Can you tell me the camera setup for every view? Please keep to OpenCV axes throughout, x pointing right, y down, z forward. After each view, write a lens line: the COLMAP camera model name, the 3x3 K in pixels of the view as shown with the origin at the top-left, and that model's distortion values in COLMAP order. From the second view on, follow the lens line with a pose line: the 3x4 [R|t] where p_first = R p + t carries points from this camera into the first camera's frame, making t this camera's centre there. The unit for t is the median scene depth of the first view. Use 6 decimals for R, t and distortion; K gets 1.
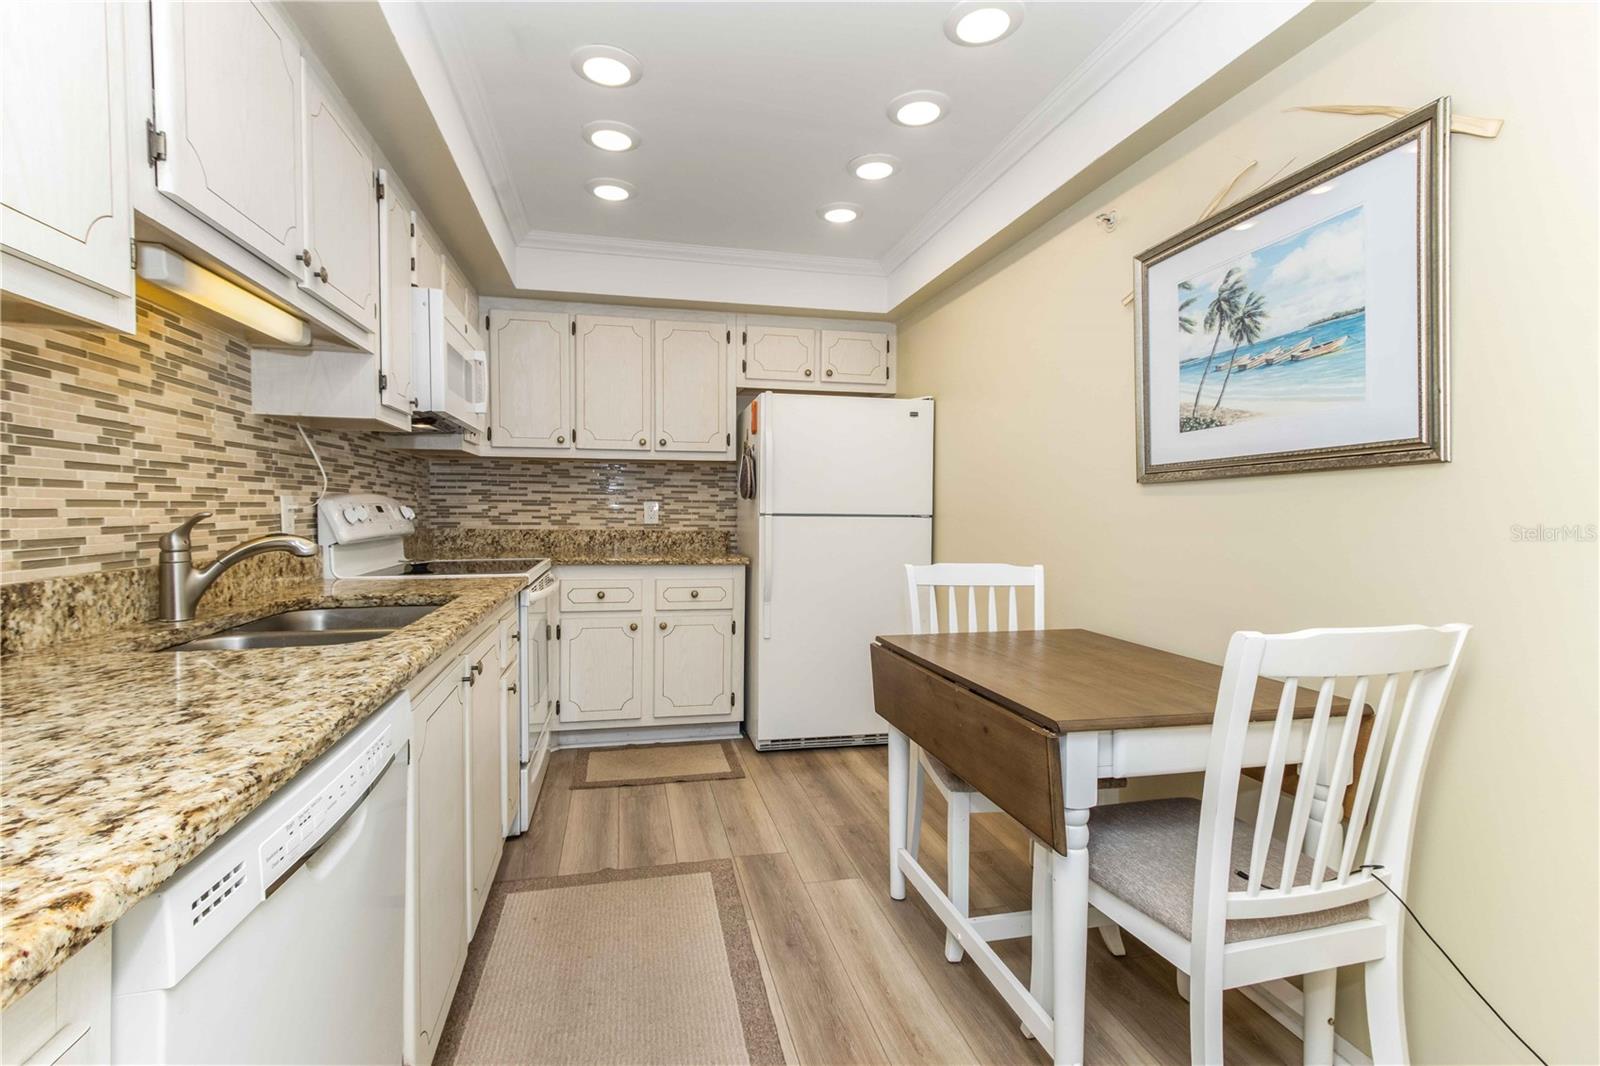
lens RADIAL K [[740.7, 0, 800.0], [0, 740.7, 533.0], [0, 0, 1]] dist [0.020023, -0.000154]
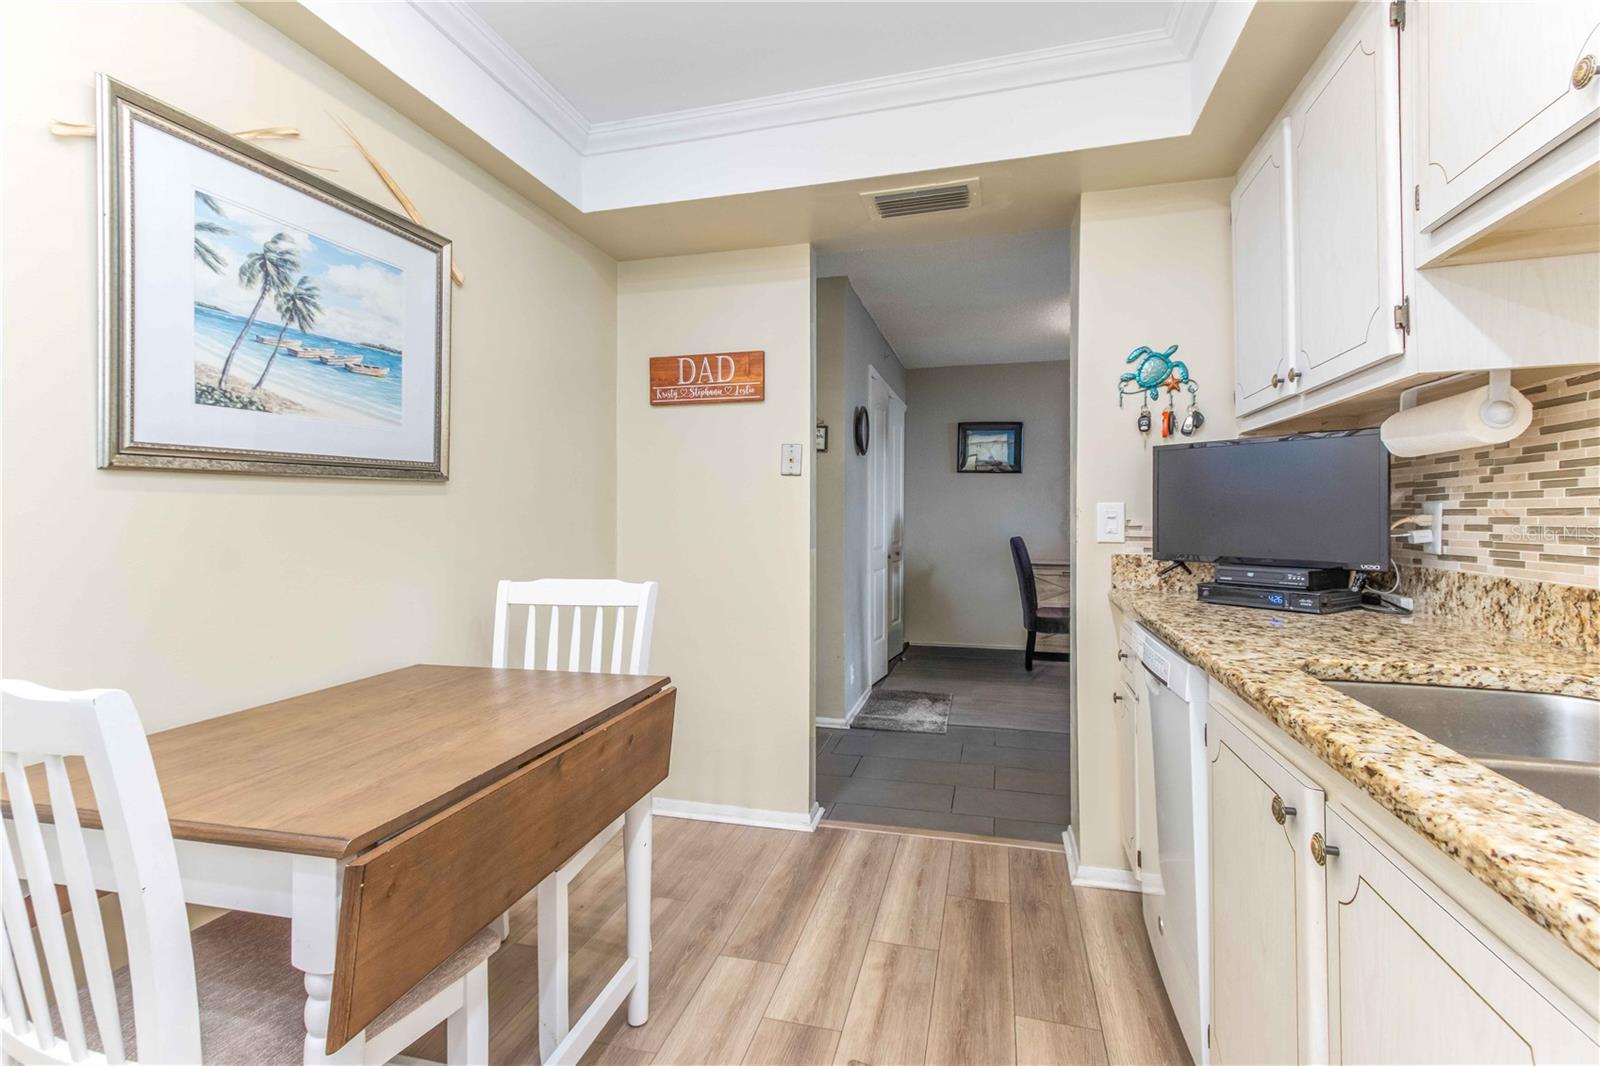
lens RADIAL K [[726.7, 0, 773.7], [0, 726.7, 533.4], [0, 0, 1]] dist [0.013430, -0.000198]
pose [[-0.856942, -0.018005, 0.515098, -0.319168], [0.012760, 0.998342, 0.056125, -0.044952], [-0.515255, 0.054669, -0.855291, 1.340077]]
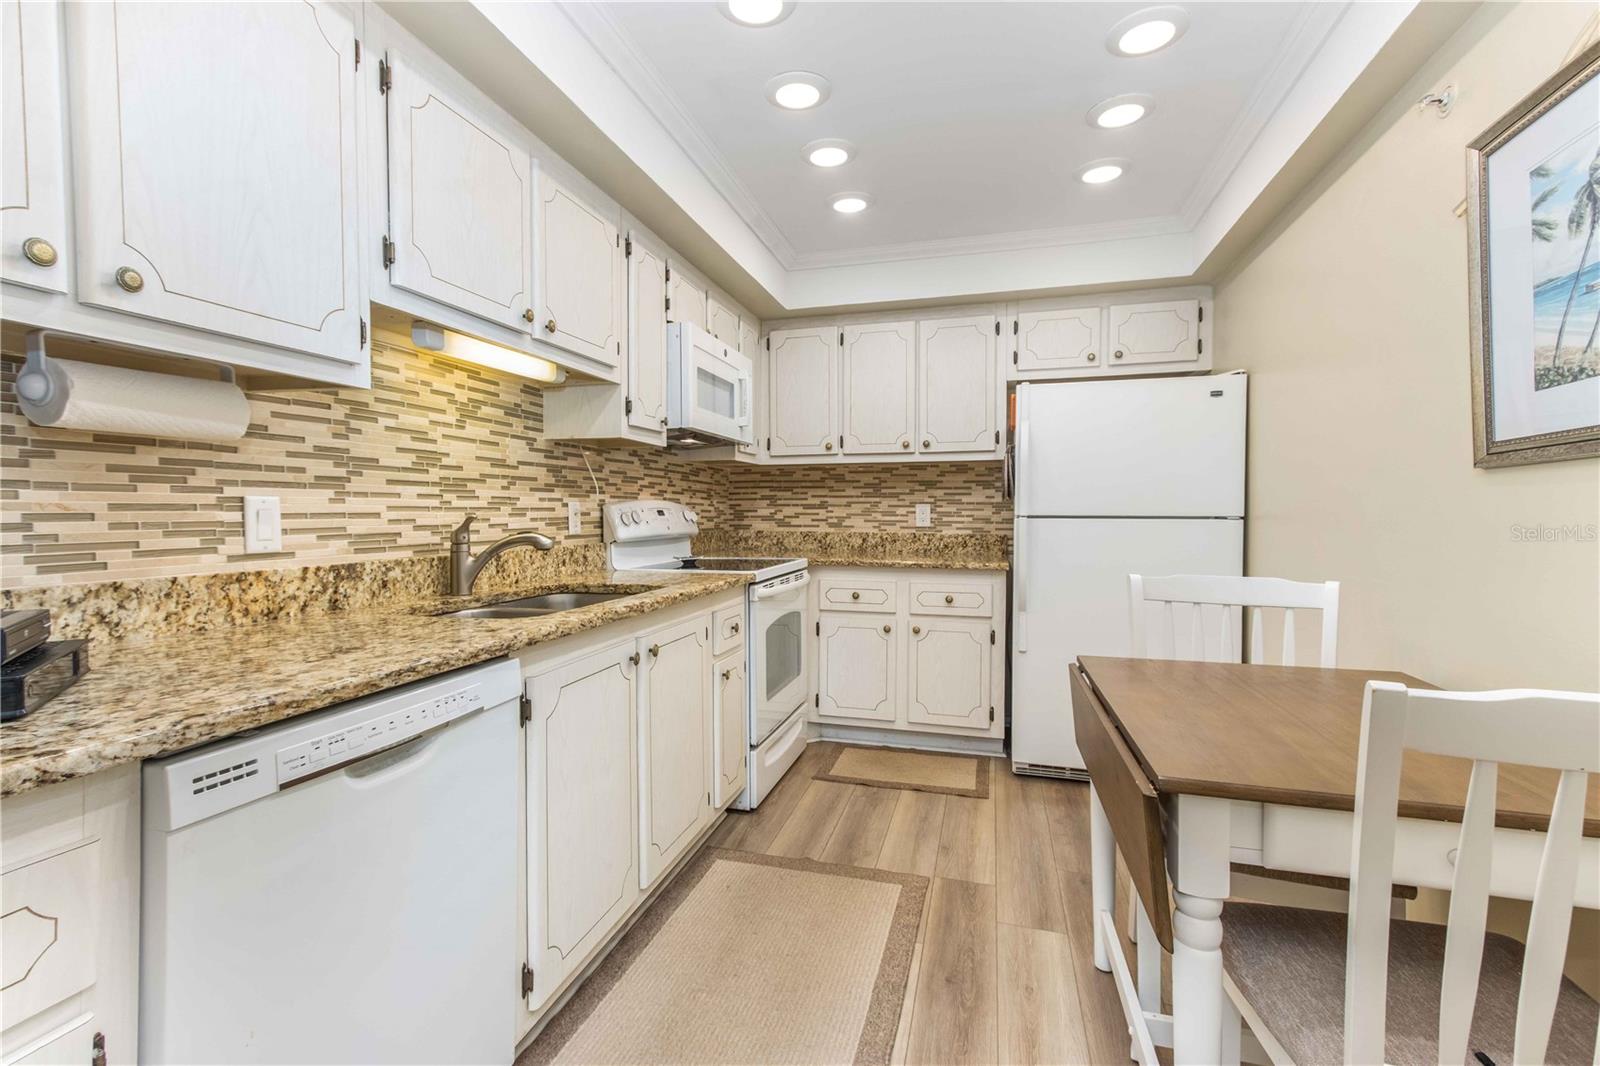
lens RADIAL K [[753.6, 0, 794.0], [0, 753.6, 527.4], [0, 0, 1]] dist [0.022265, -0.000028]
pose [[0.874528, 0.003615, -0.484961, 0.267542], [-0.010058, 0.999892, -0.010684, 0.002246], [0.484871, 0.014221, 0.874470, 0.072038]]
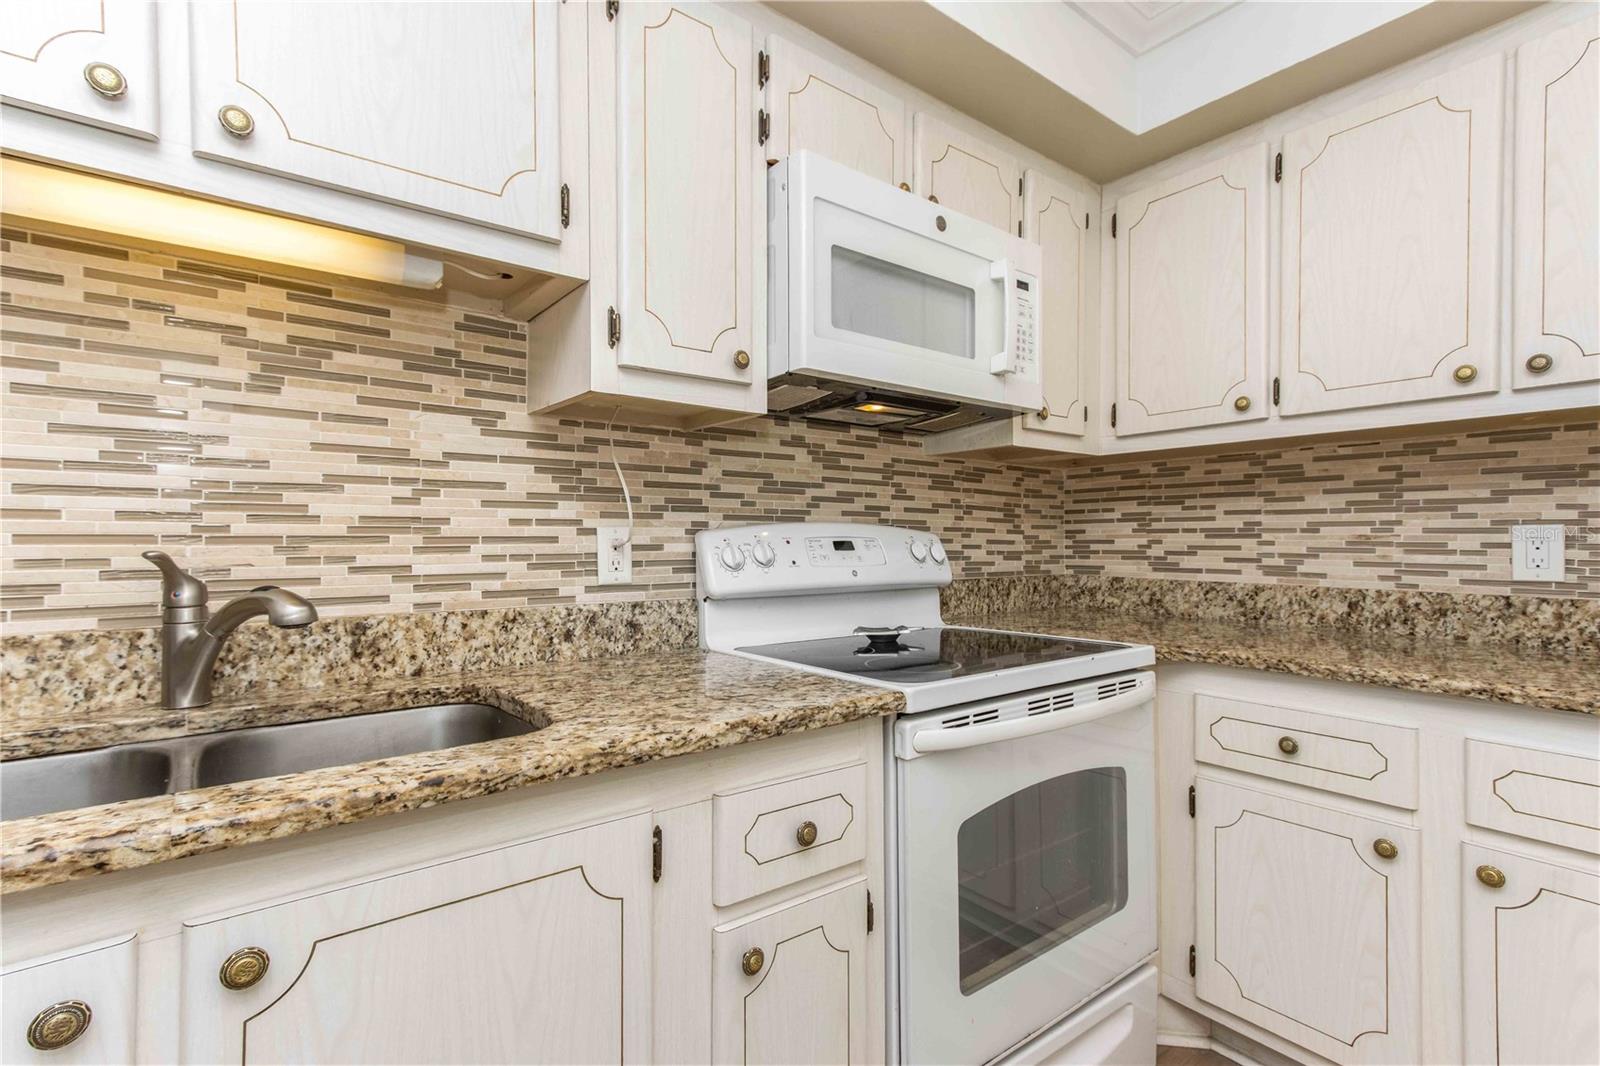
lens RADIAL K [[737.9, 0, 796.2], [0, 737.9, 541.8], [0, 0, 1]] dist [0.022246, -0.000031]
pose [[0.394876, -0.006261, -0.918713, 0.025597], [-0.027520, 0.999447, -0.018640, -0.029035], [0.918322, 0.032644, 0.394485, 0.930185]]
